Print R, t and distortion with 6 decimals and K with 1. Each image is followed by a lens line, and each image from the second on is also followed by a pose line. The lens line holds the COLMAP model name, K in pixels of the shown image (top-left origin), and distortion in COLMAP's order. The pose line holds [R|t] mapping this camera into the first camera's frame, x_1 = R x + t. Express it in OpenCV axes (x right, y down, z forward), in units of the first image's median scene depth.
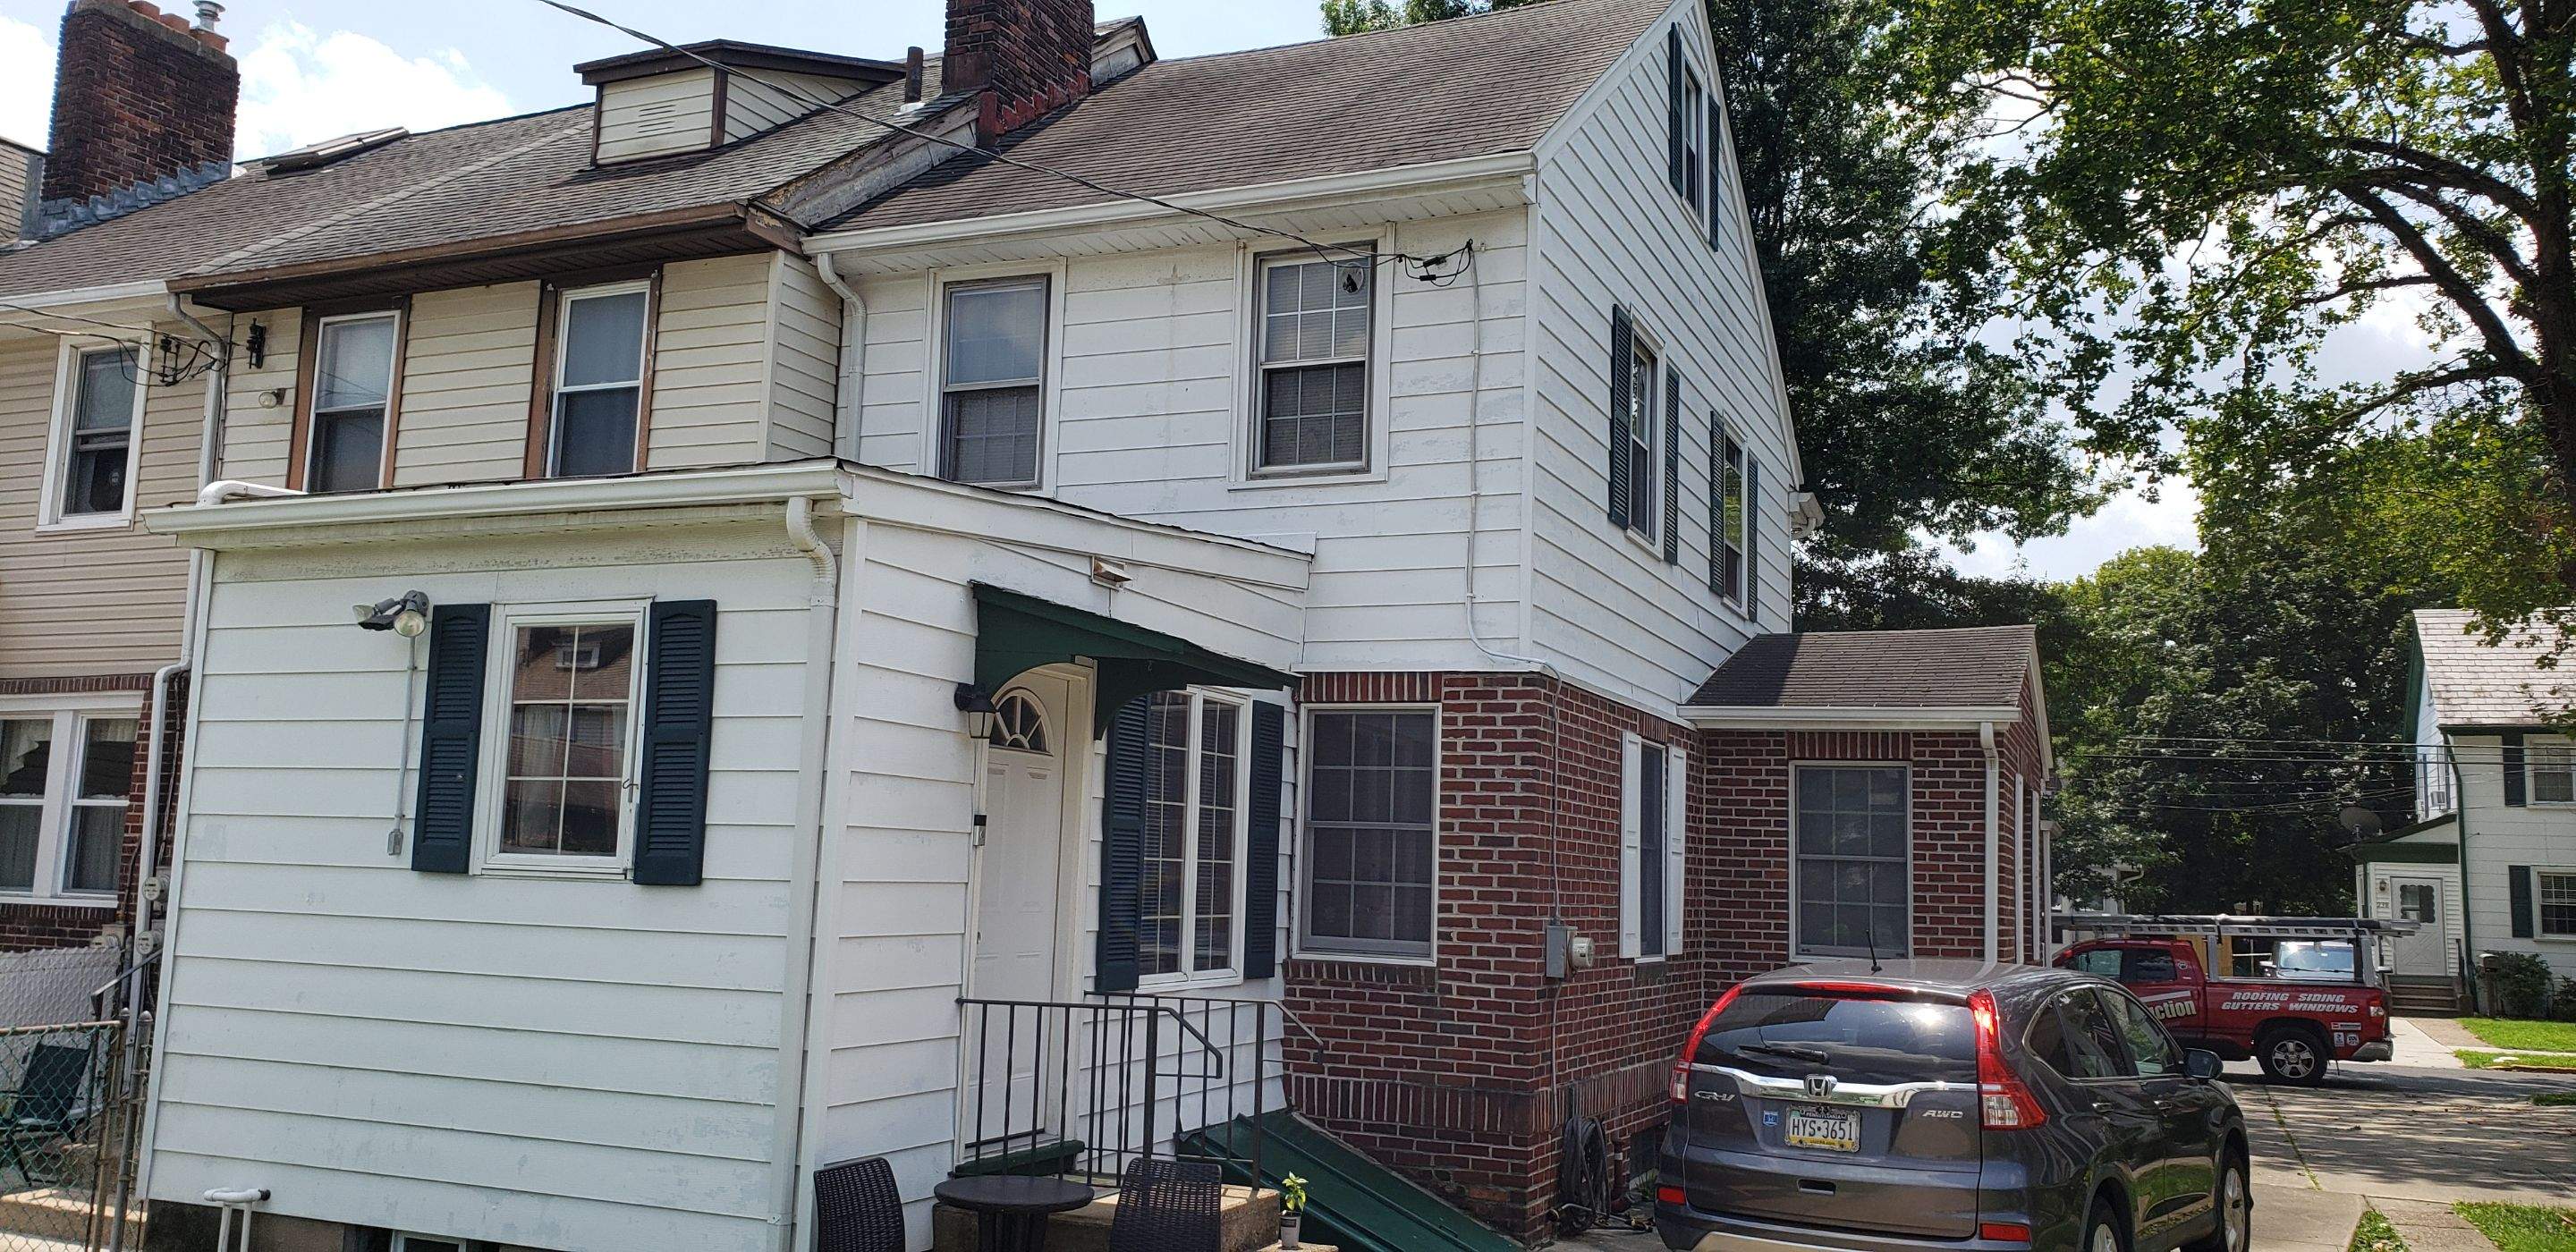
lens RADIAL K [[2034.3, 0, 1264.7], [0, 2034.3, 624.3], [0, 0, 1]] dist [0.036115, -0.043838]
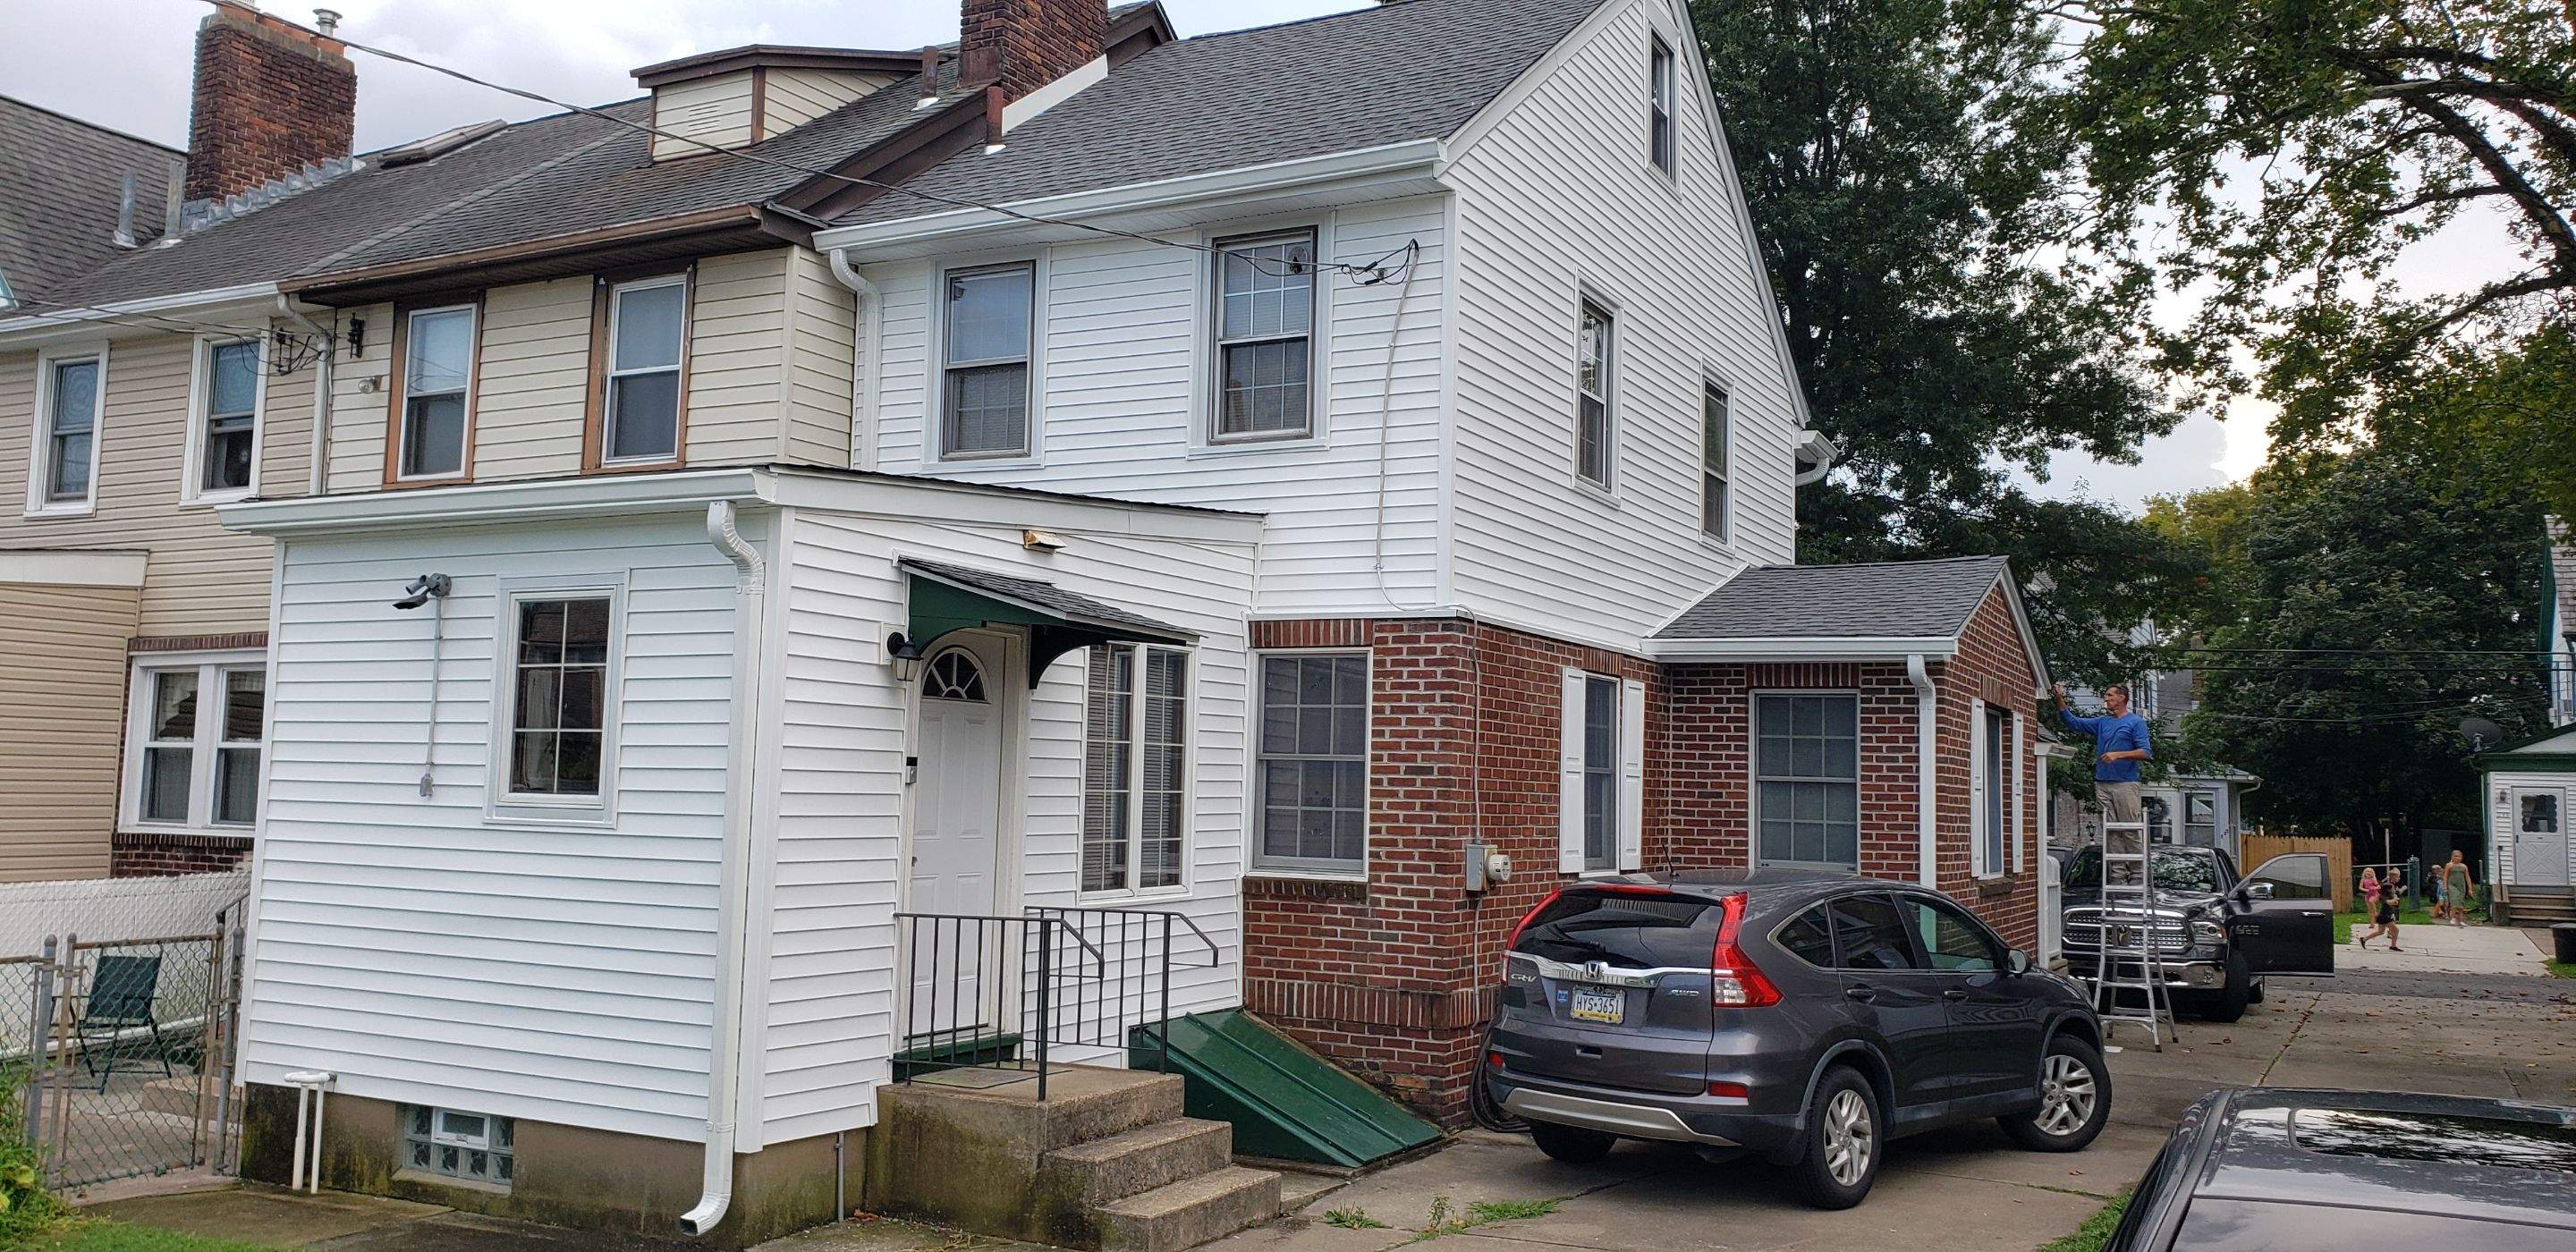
lens RADIAL K [[2025.3, 0, 1276.2], [0, 2025.3, 623.0], [0, 0, 1]] dist [0.031749, -0.026762]
pose [[0.997129, -0.015305, -0.074159, 0.095845], [0.018134, 0.999128, 0.037622, -0.013687], [0.073518, -0.038858, 0.996537, -0.085607]]
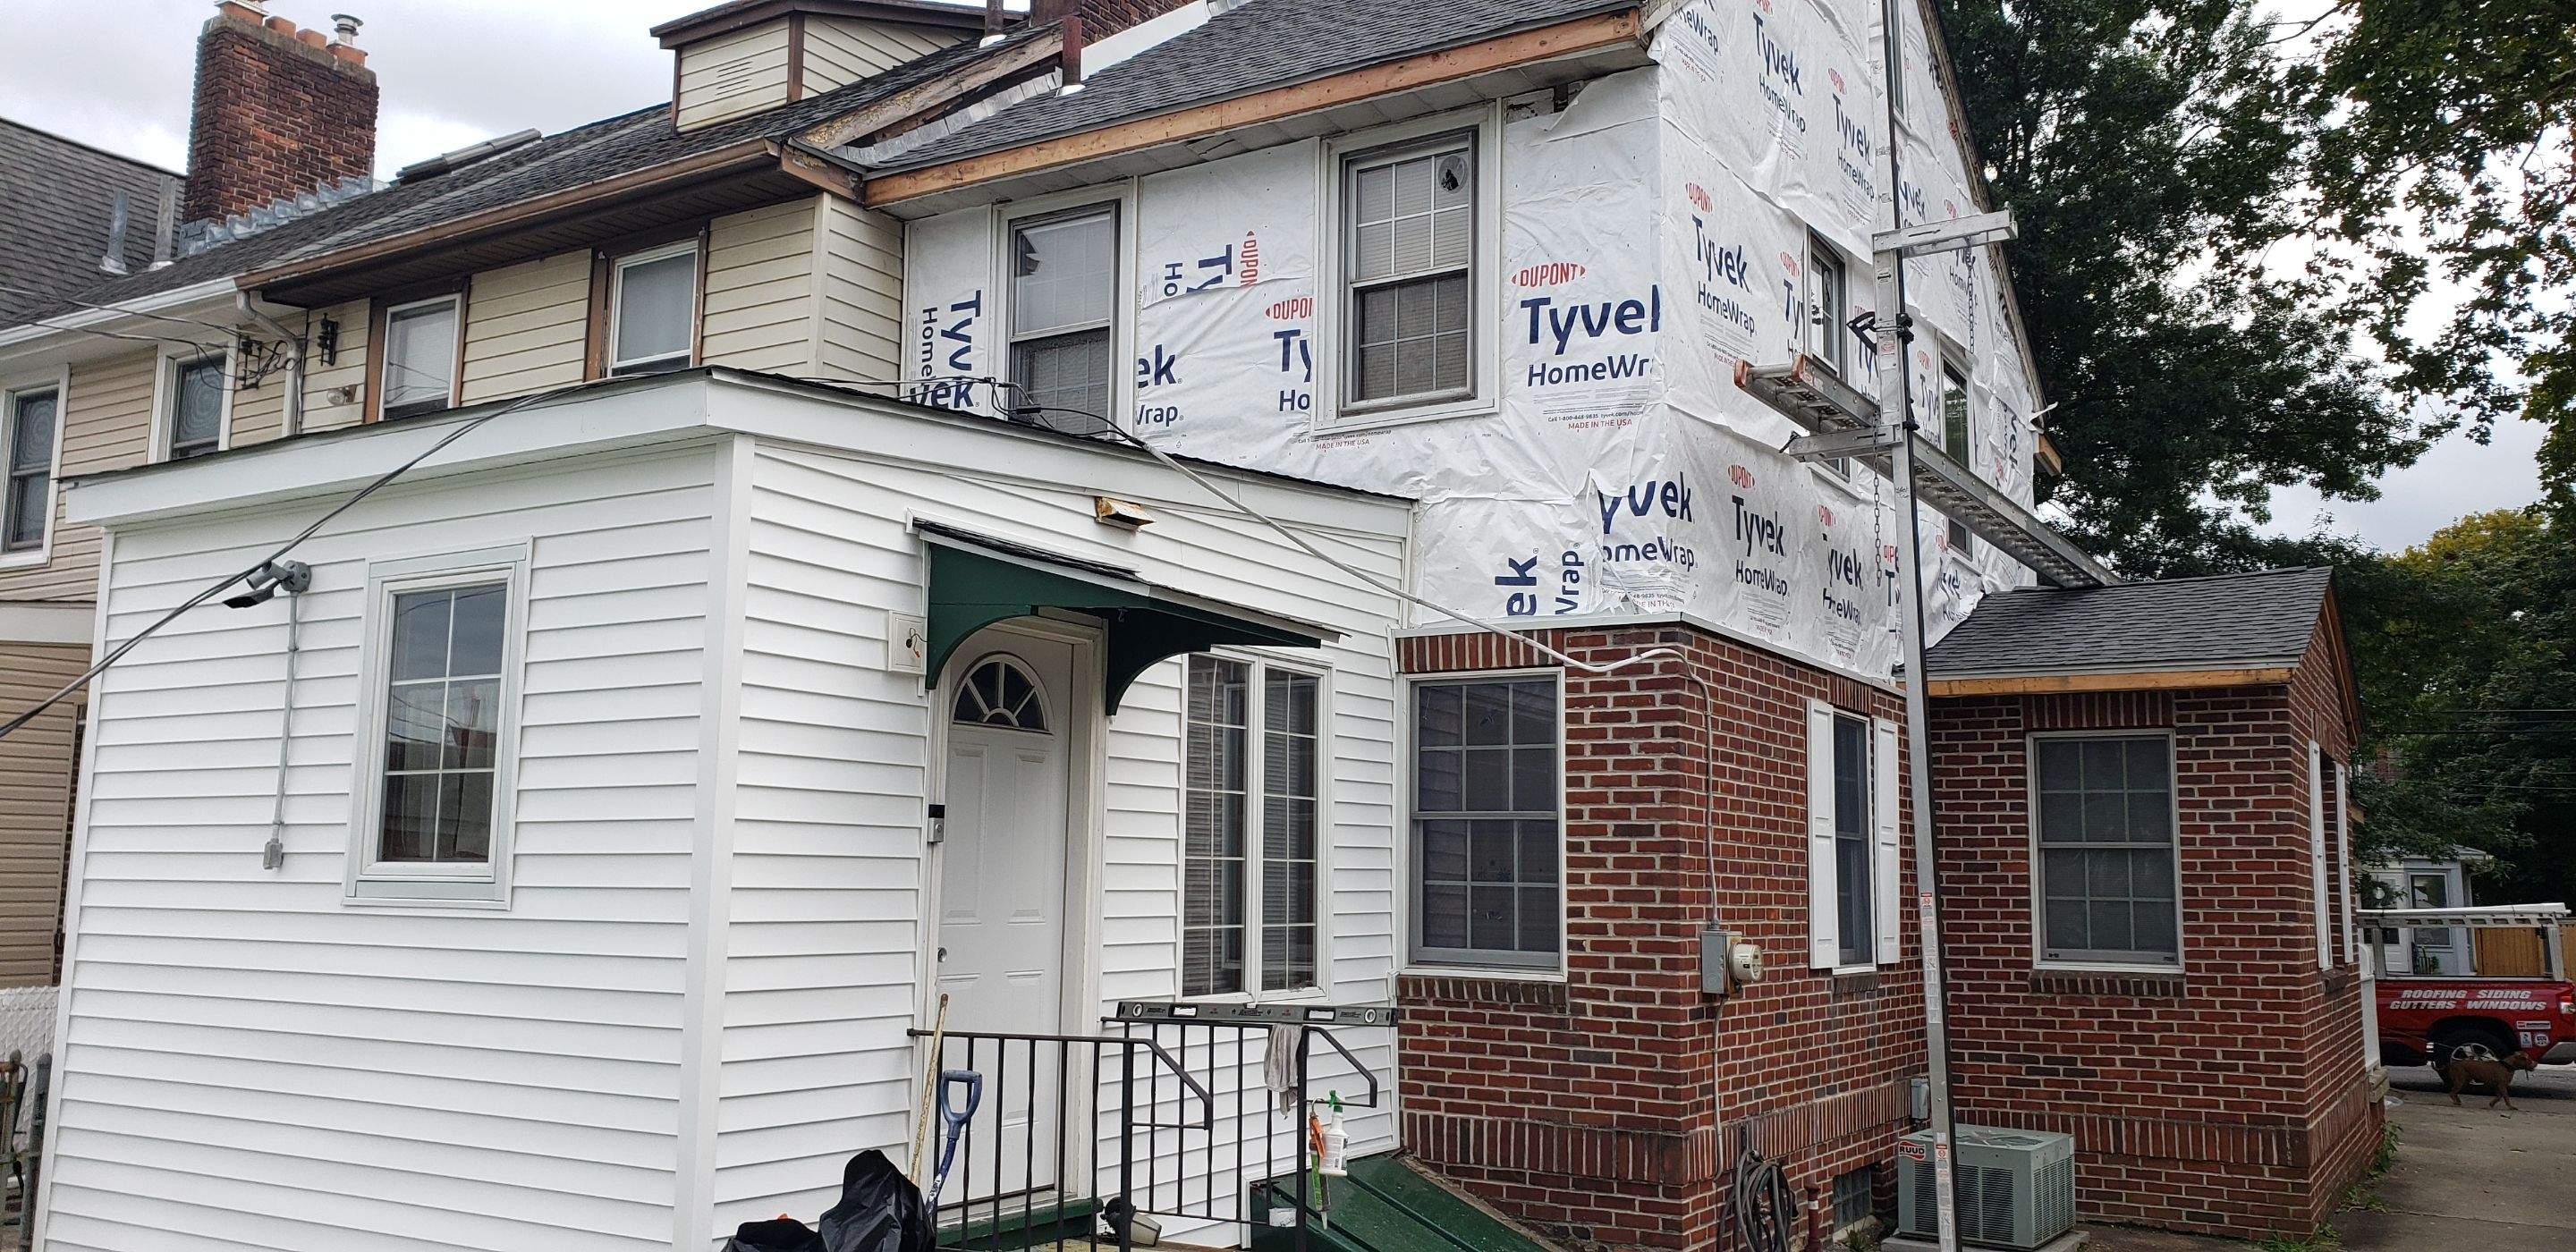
lens RADIAL K [[2025.3, 0, 1261.9], [0, 2025.3, 634.6], [0, 0, 1]] dist [0.031749, -0.026762]
pose [[0.990363, -0.035111, -0.133970, 0.062115], [0.034666, 0.999383, -0.005655, 0.021390], [0.134086, 0.000956, 0.990969, 0.129717]]
